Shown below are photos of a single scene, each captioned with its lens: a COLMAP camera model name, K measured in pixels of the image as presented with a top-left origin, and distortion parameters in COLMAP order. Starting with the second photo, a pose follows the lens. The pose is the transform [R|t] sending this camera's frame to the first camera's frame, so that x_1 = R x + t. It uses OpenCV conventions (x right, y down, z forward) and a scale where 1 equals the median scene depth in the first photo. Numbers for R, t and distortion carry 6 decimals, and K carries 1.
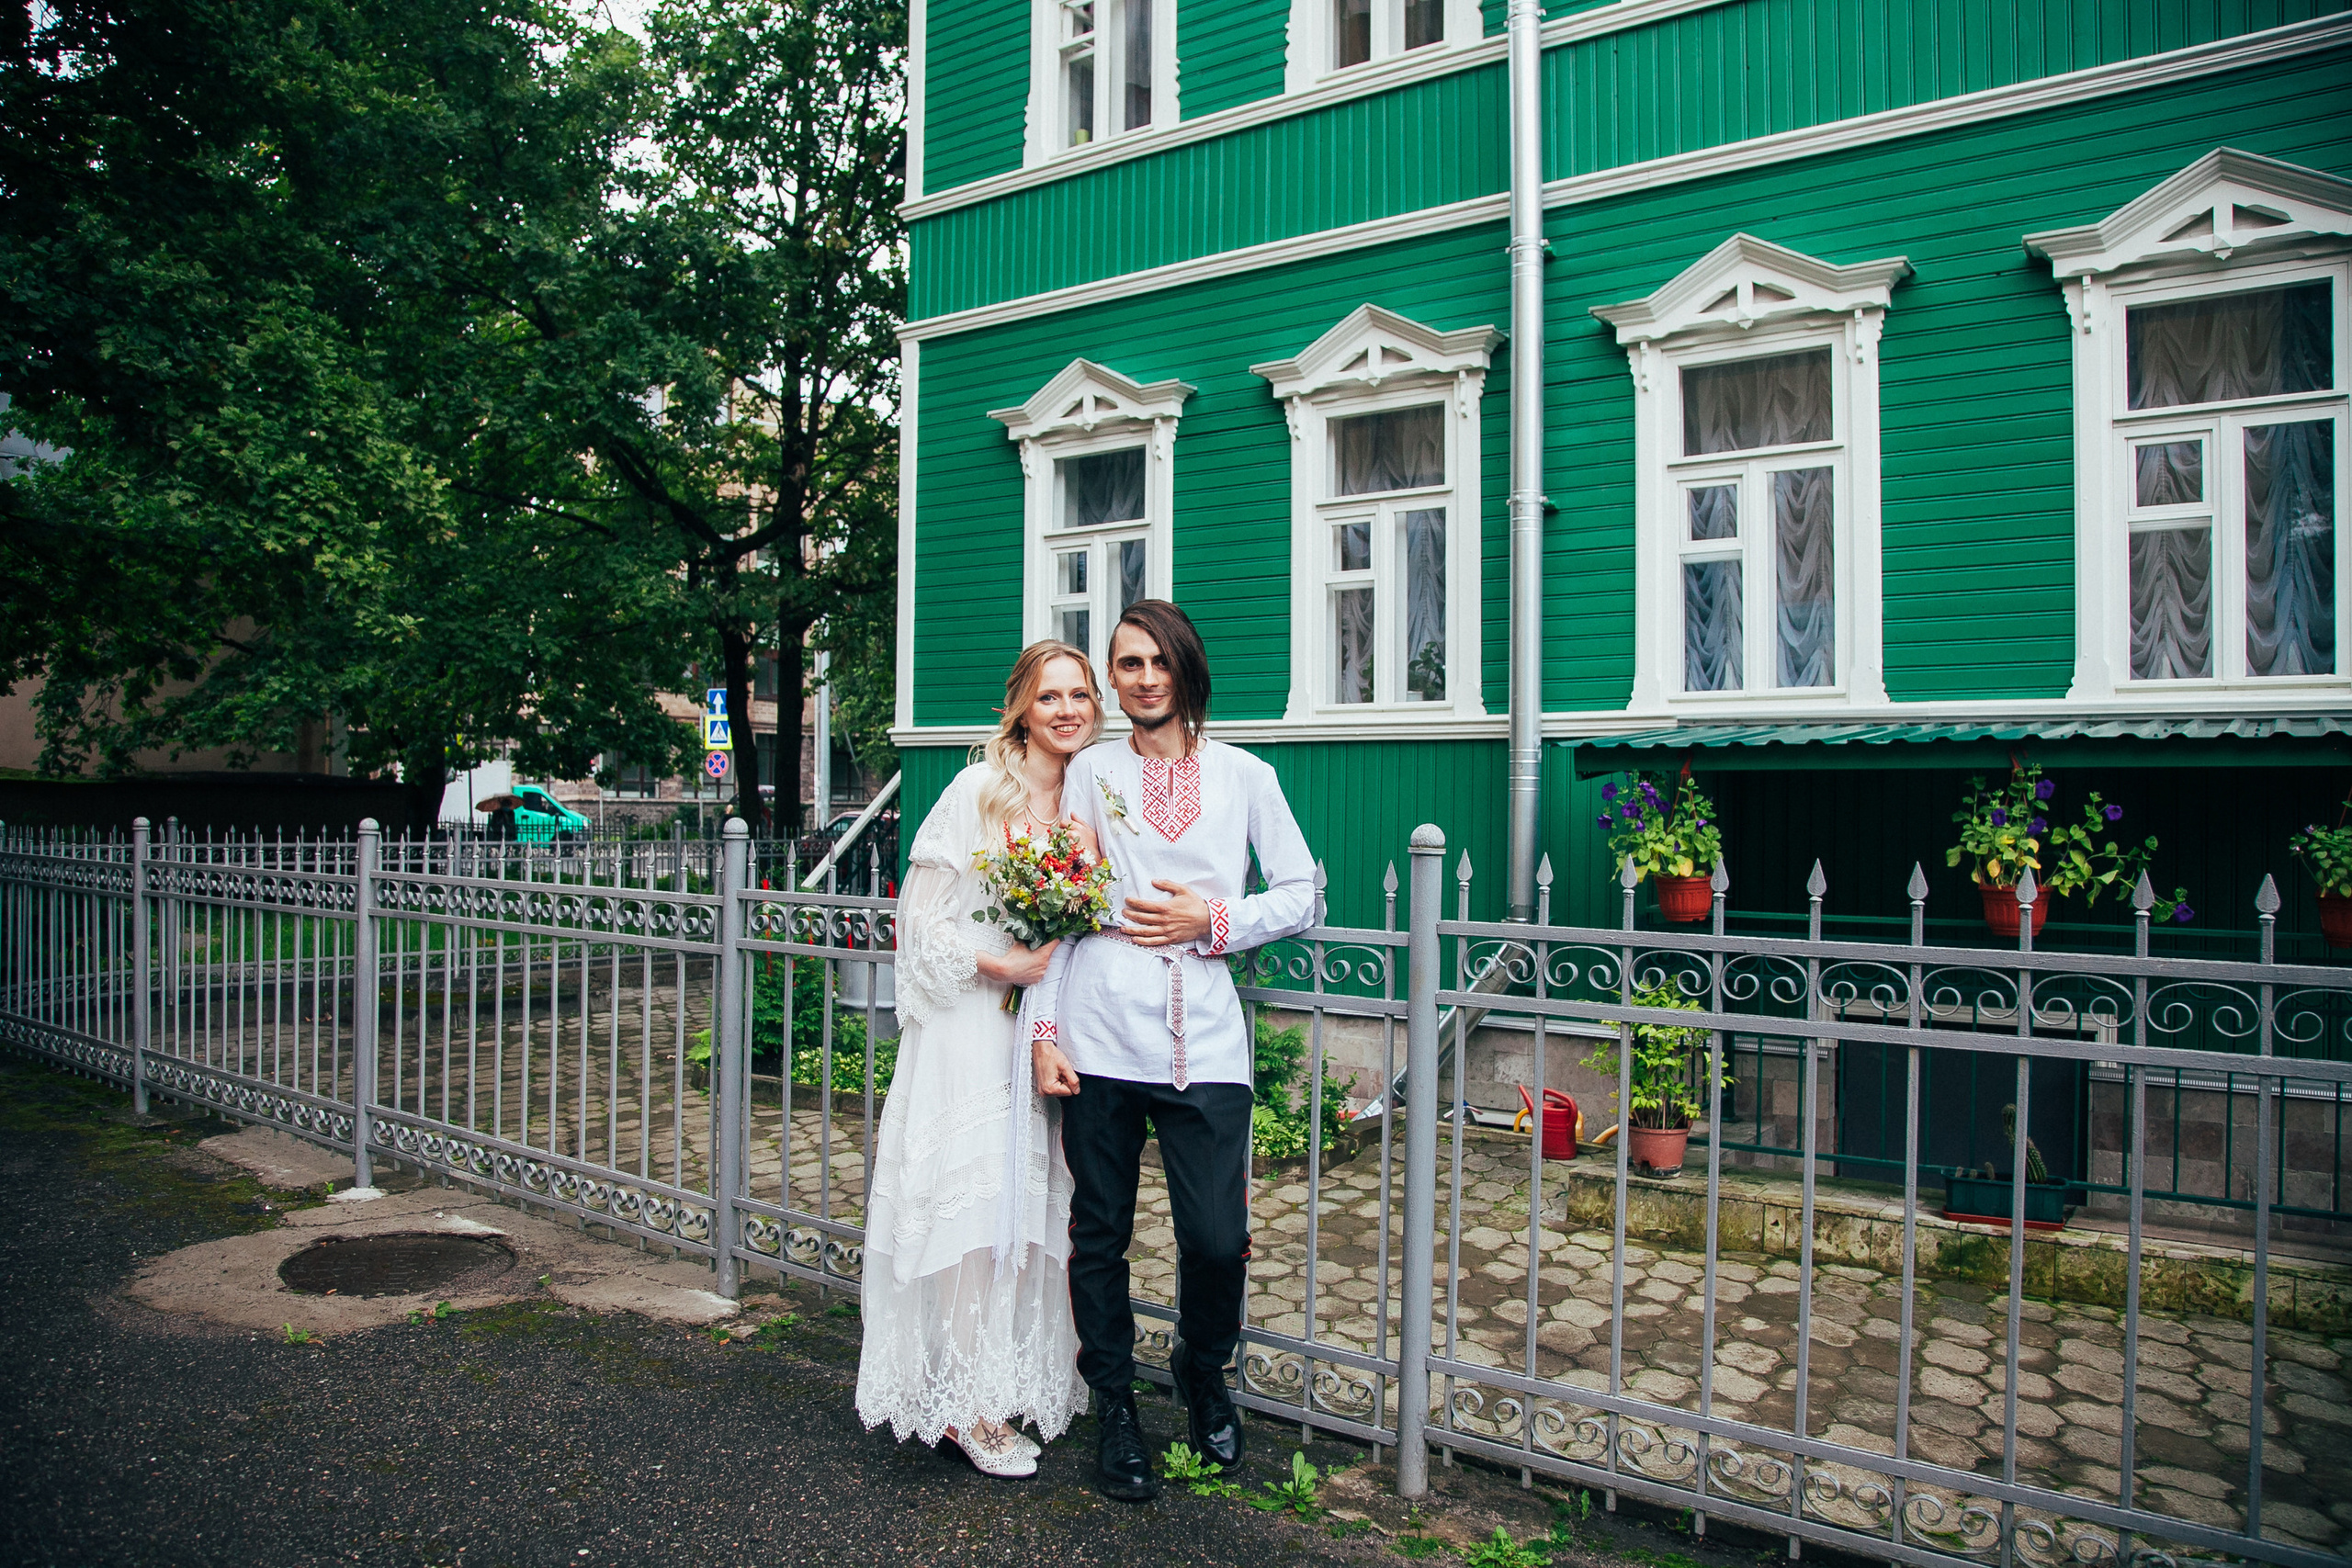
lens RADIAL K [[1599.0, 0, 1166.6], [0, 1599.0, 790.7], [0, 0, 1]] dist [-0.130883, 0.083638]
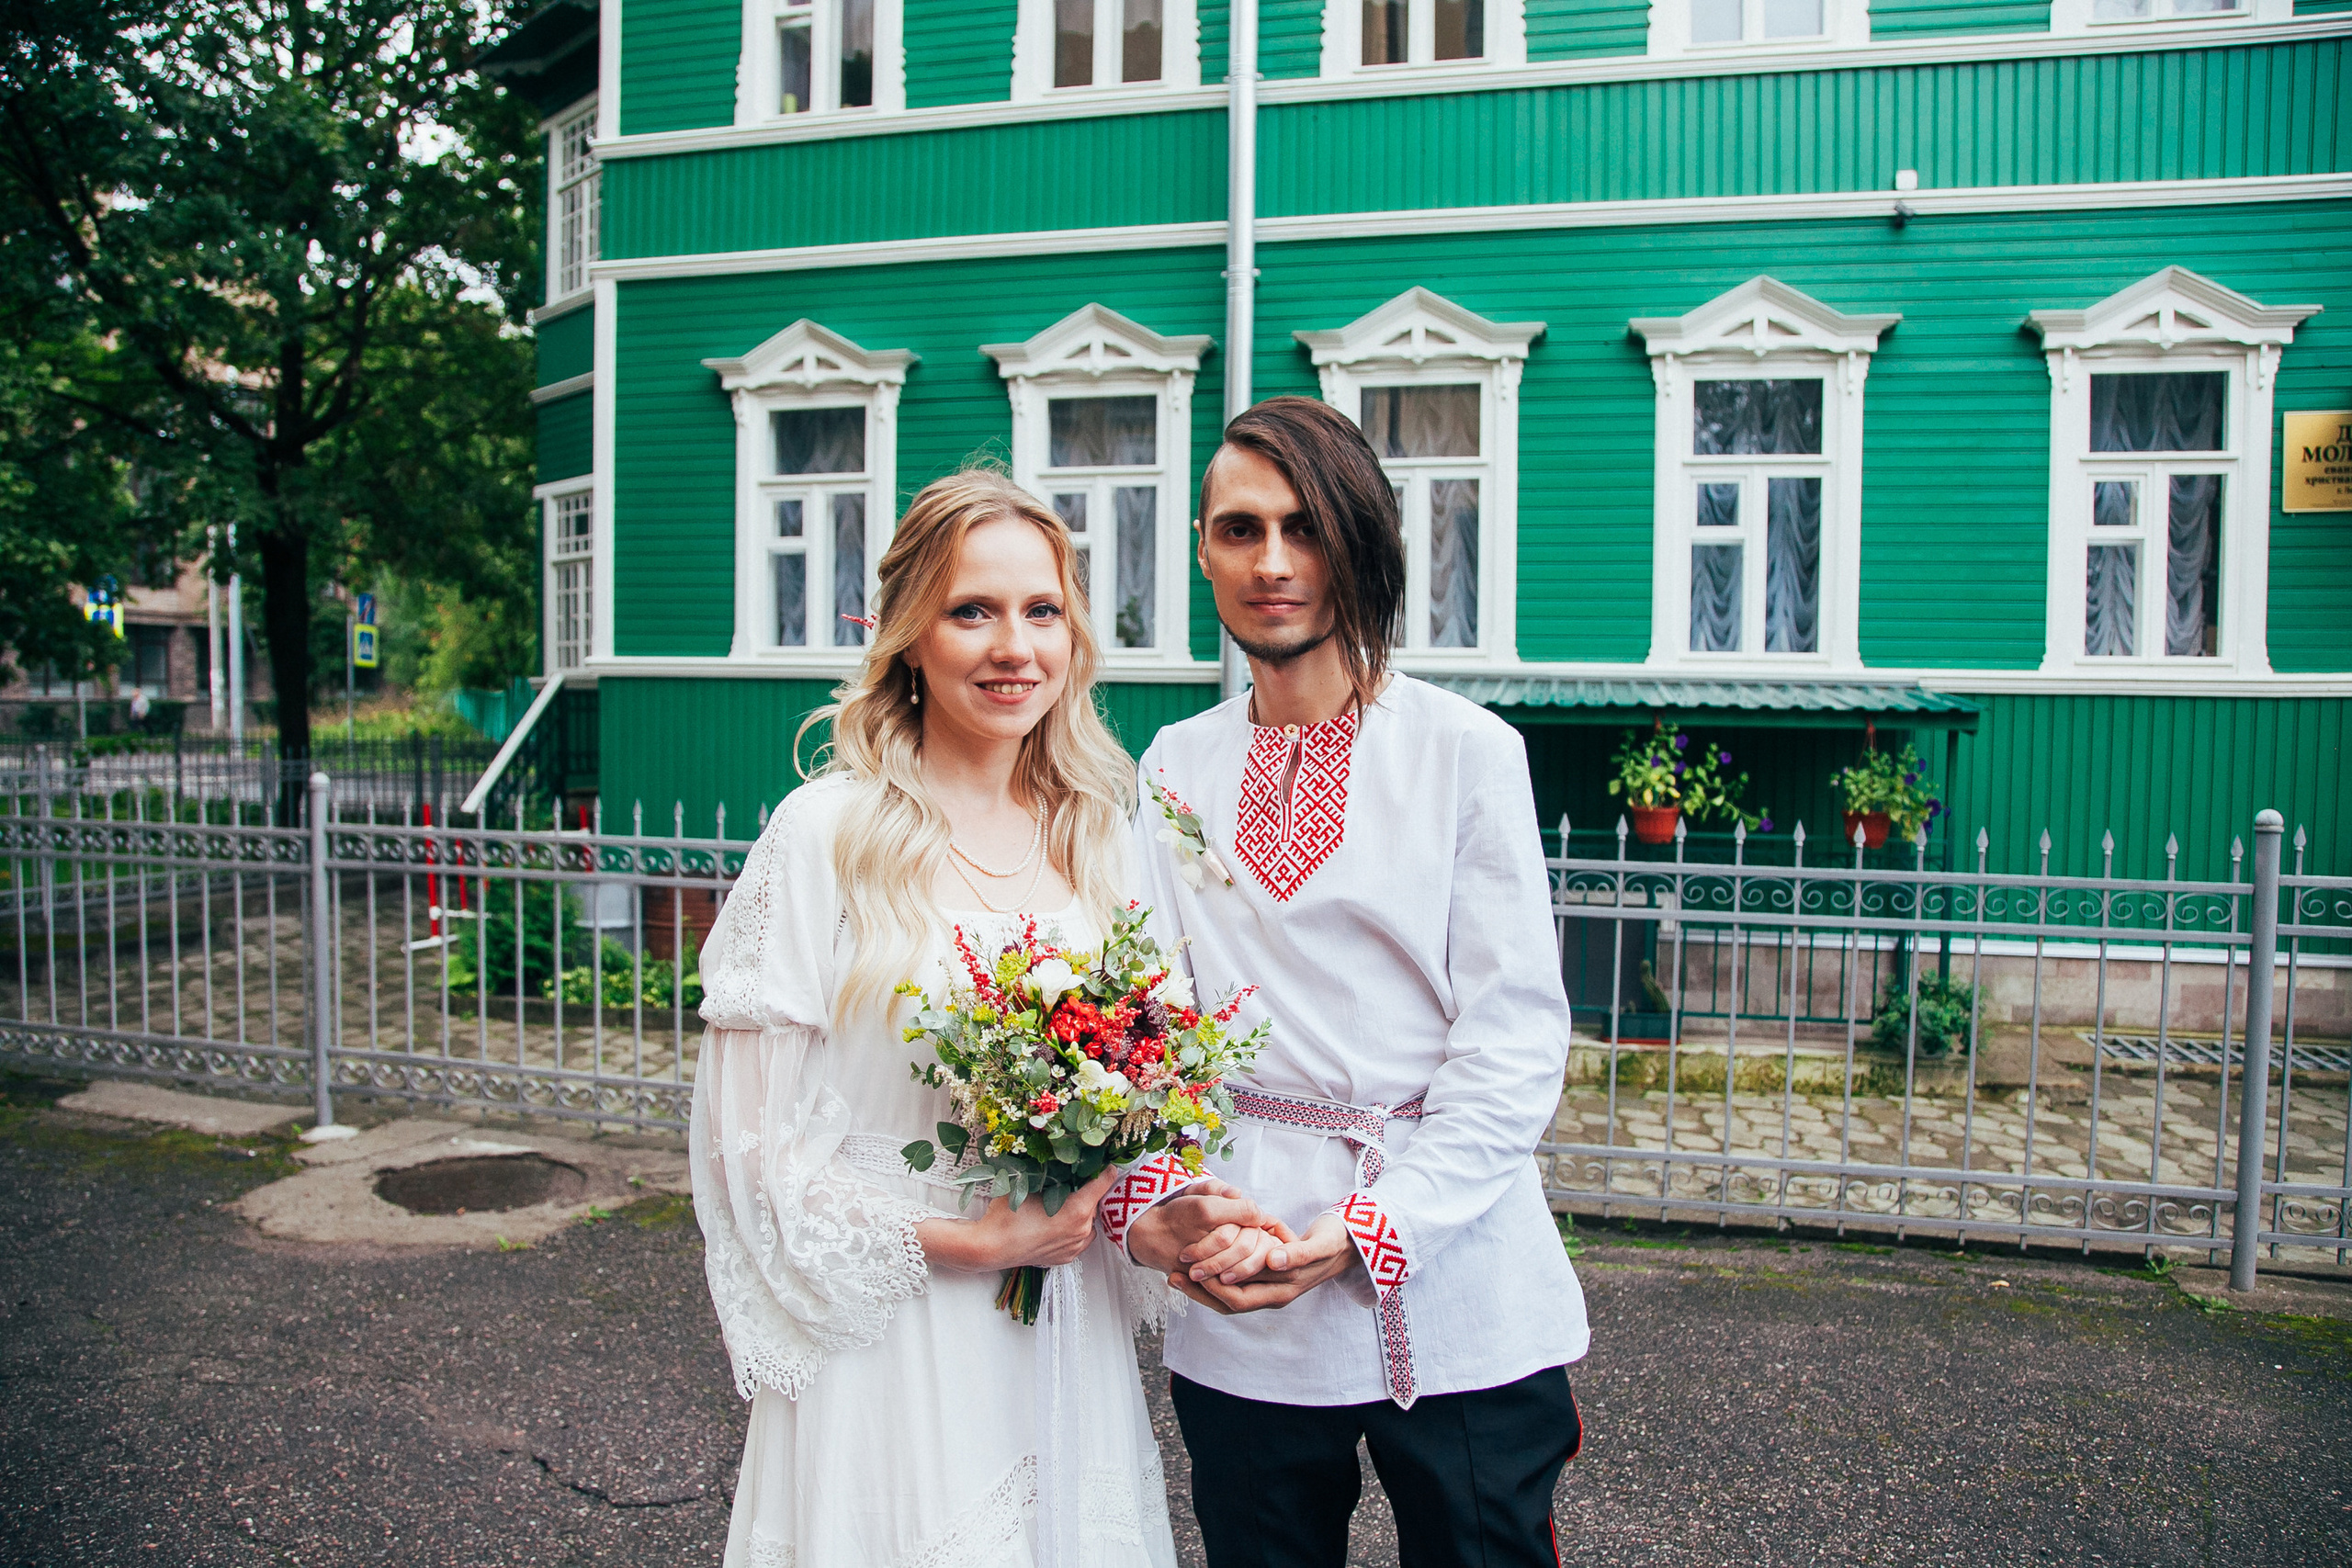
lens RADIAL K [[1599.6, 0, 1166.6], [0, 1599.6, 767.5], [0, 0, 1]] dist [-0.123112, 0.074496]
pose [[0.930312, -0.013324, 0.366528, -0.269145], [-0.006553, 0.998577, 0.052931, -0.033062], [-0.366711, -0.051644, 0.928900, -0.123379]]
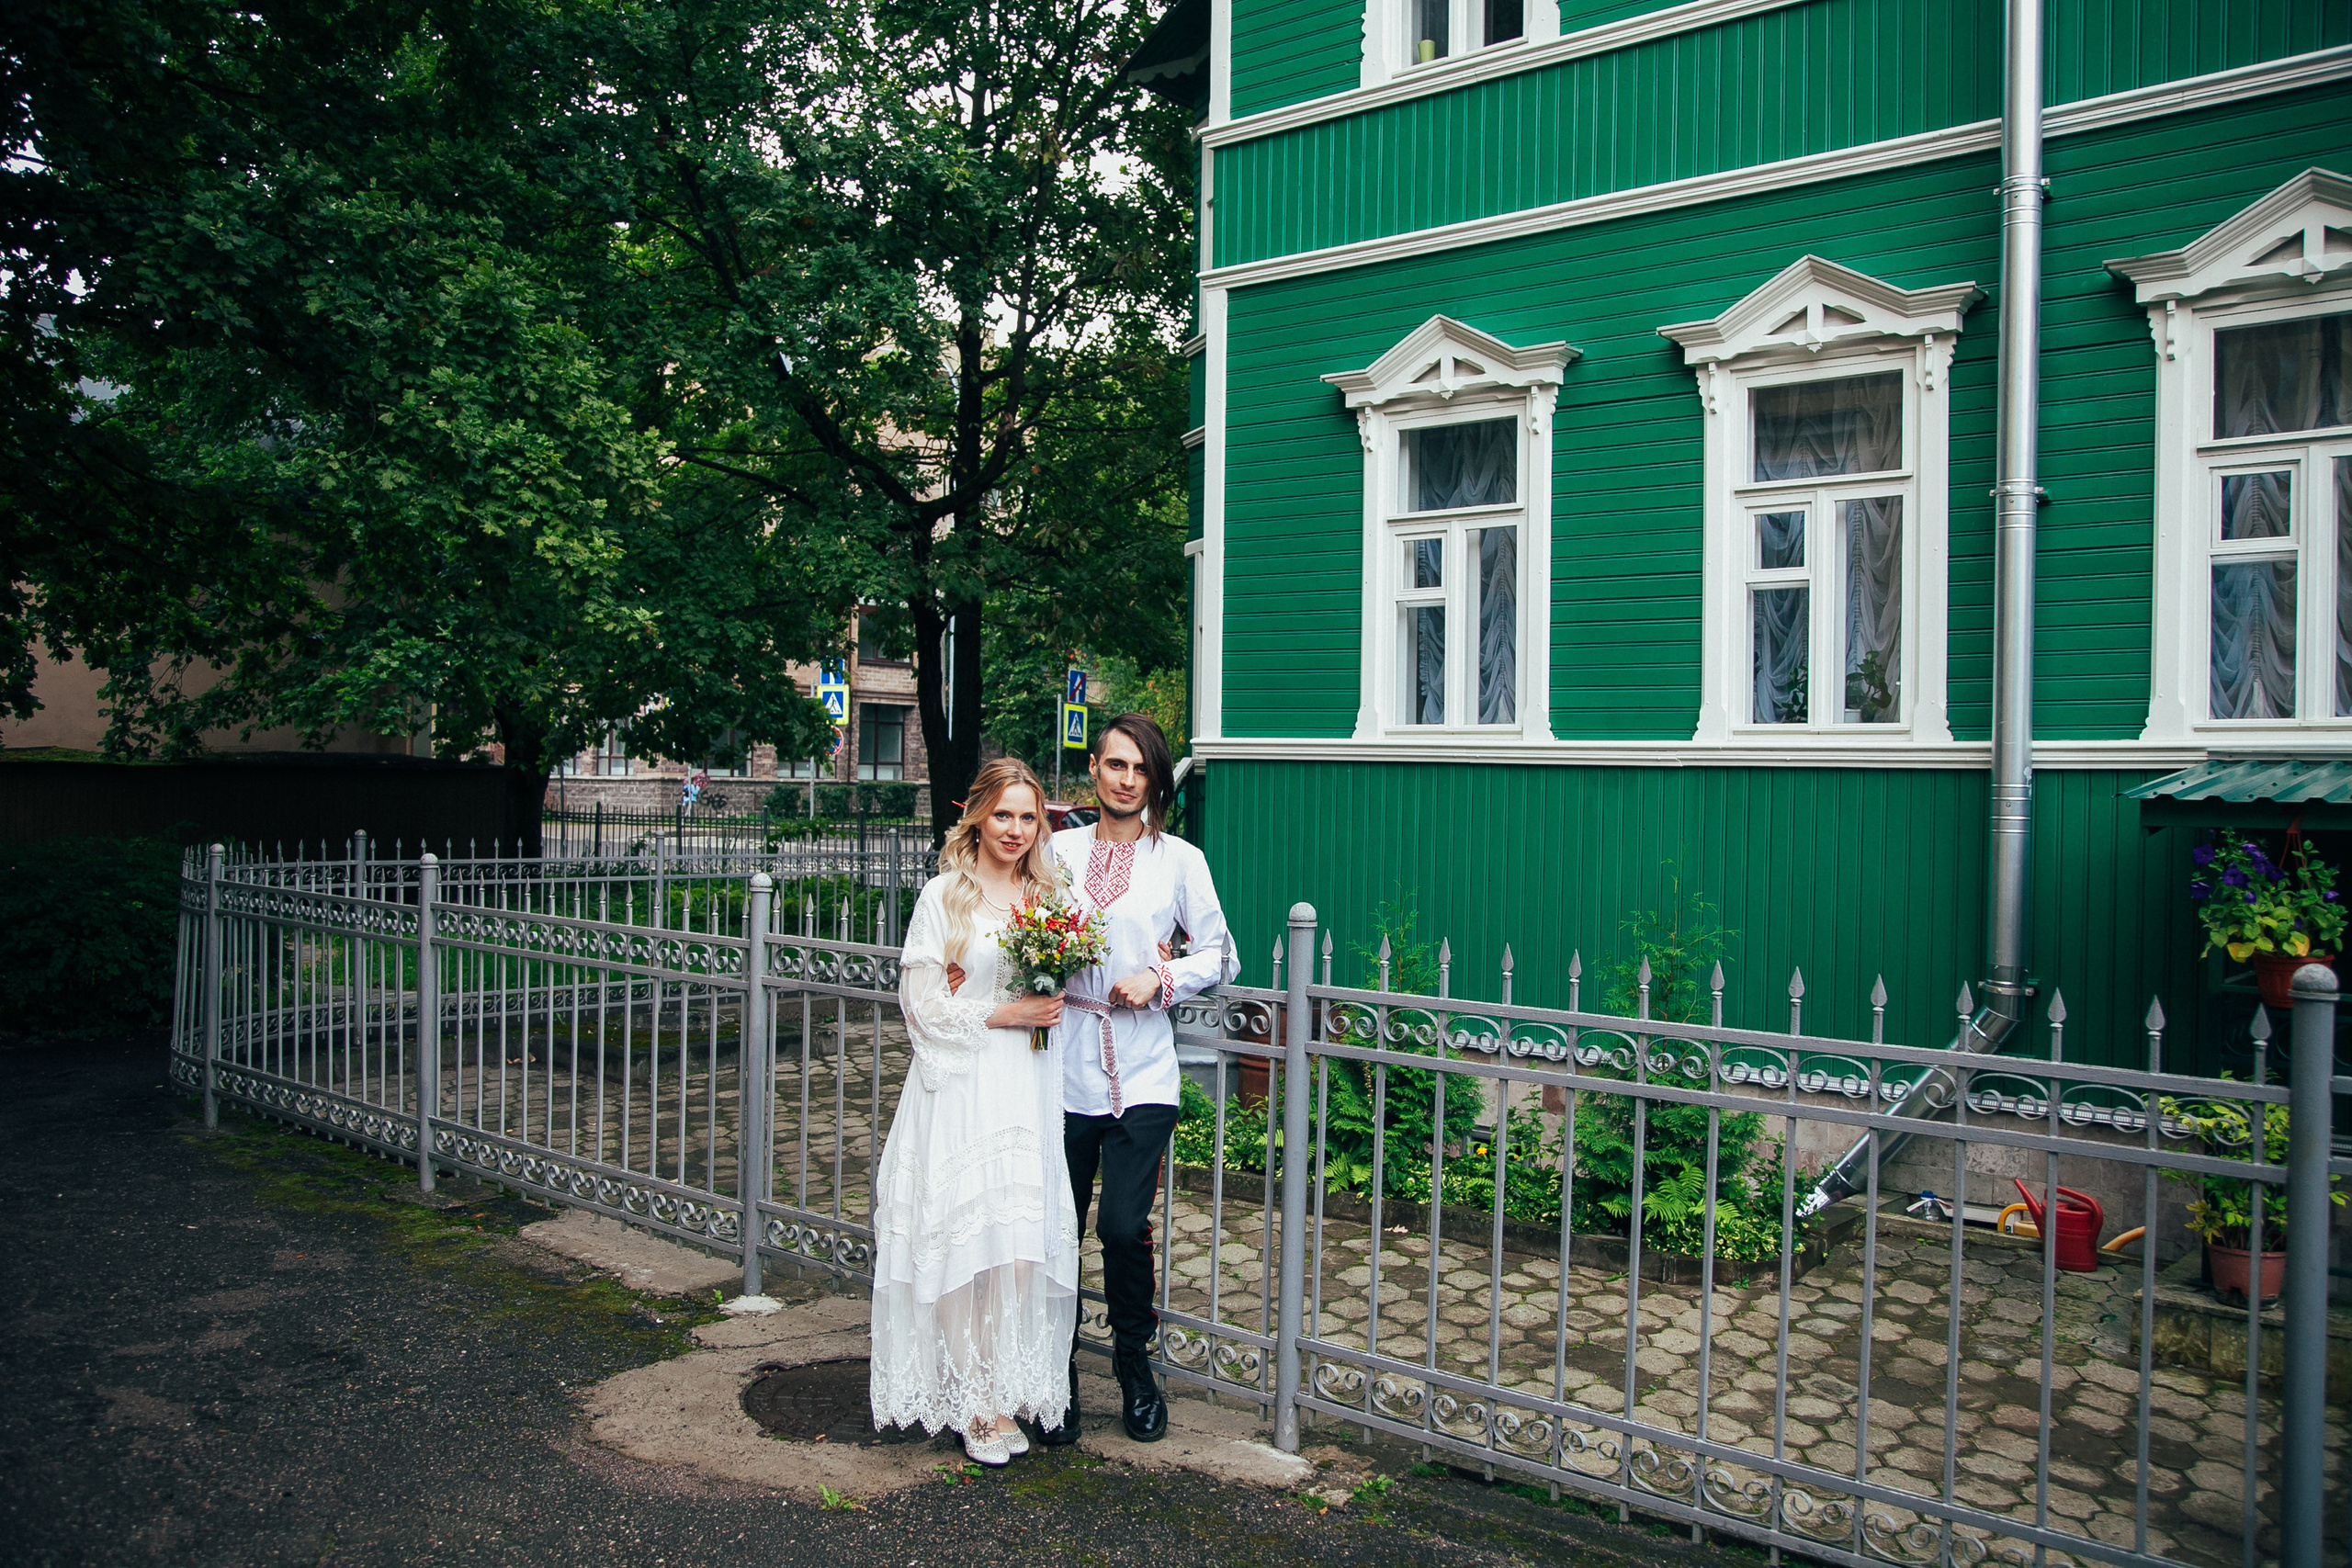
lens RADIAL K [[1846.8, 0, 1169.9], [0, 1846.8, 784.3], [0, 0, 1]] dist [-0.072693, 0.068239]
pose [[0.997493, 0.007702, -0.070351, -0.155126], [-0.006944, 0.999915, 0.011015, -0.033090], [0.070430, -0.010499, 0.997461, -0.010920]]
